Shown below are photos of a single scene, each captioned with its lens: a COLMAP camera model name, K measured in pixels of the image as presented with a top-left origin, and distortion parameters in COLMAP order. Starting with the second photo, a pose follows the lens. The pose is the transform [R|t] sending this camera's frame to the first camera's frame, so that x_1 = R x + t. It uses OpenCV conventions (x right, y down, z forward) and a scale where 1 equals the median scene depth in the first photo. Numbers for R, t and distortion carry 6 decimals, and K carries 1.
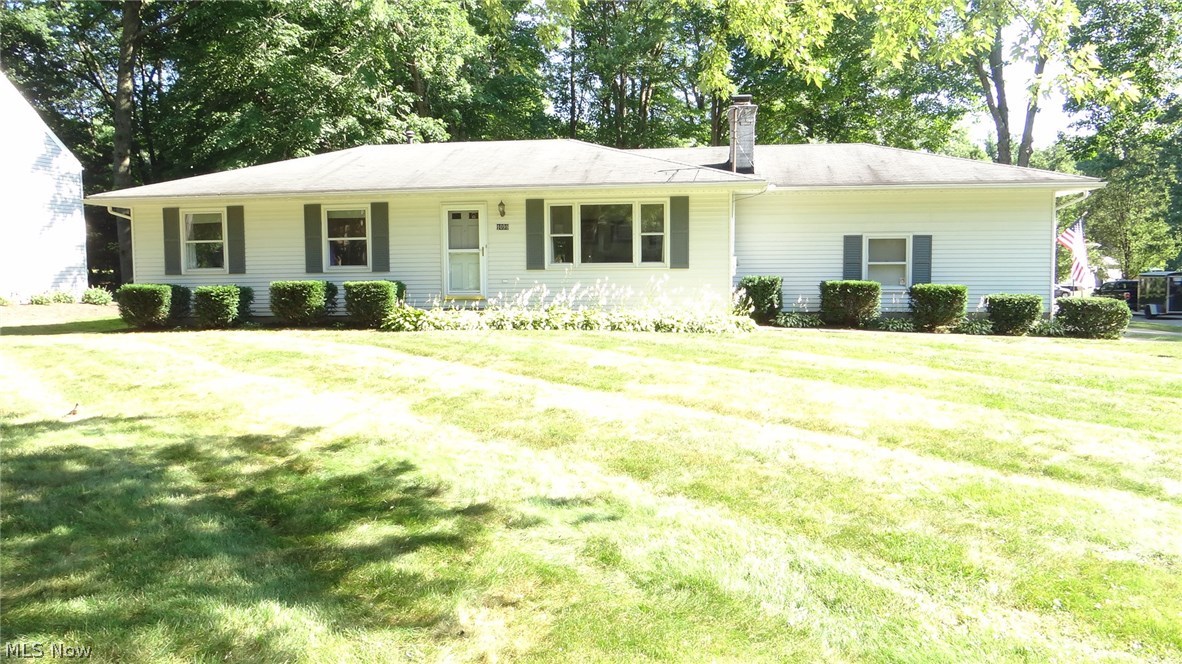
lens RADIAL K [[890.8, 0, 598.5], [0, 890.8, 342.7], [0, 0, 1]] dist [-0.017521, -0.009639]
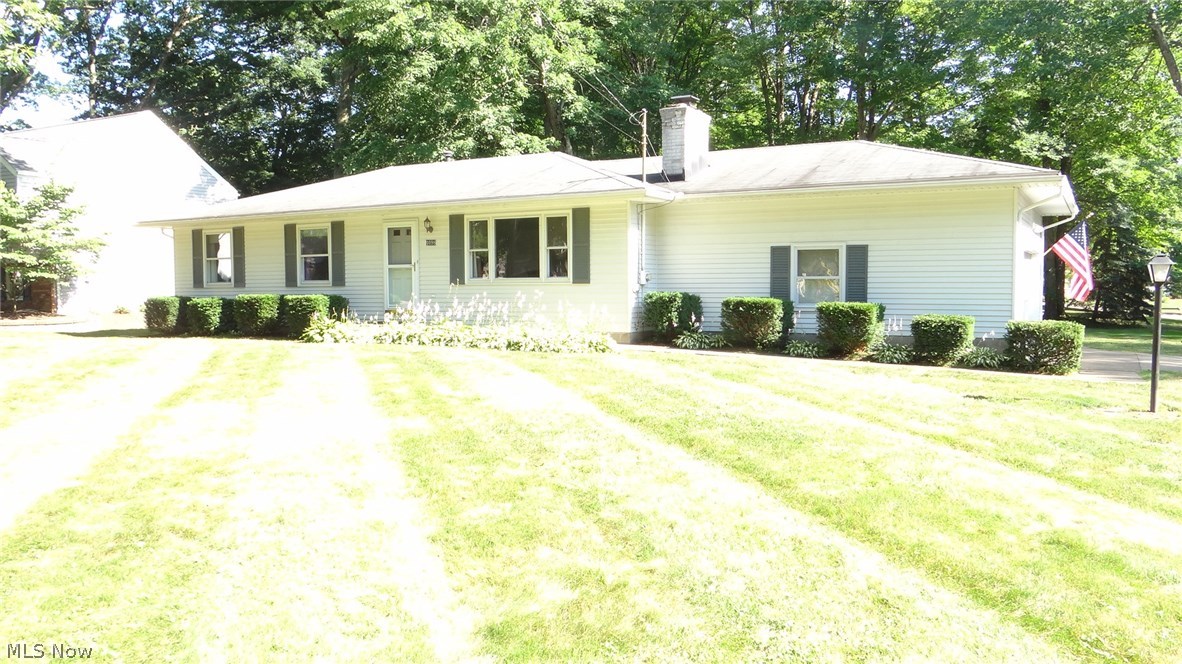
lens RADIAL K [[890.8, 0, 593.2], [0, 890.8, 324.2], [0, 0, 1]] dist [-0.017521, -0.009639]
pose [[0.939428, 0.017003, -0.342324, 0.420380], [-0.028085, 0.999229, -0.027443, -0.014186], [0.341593, 0.035395, 0.939181, 0.112550]]
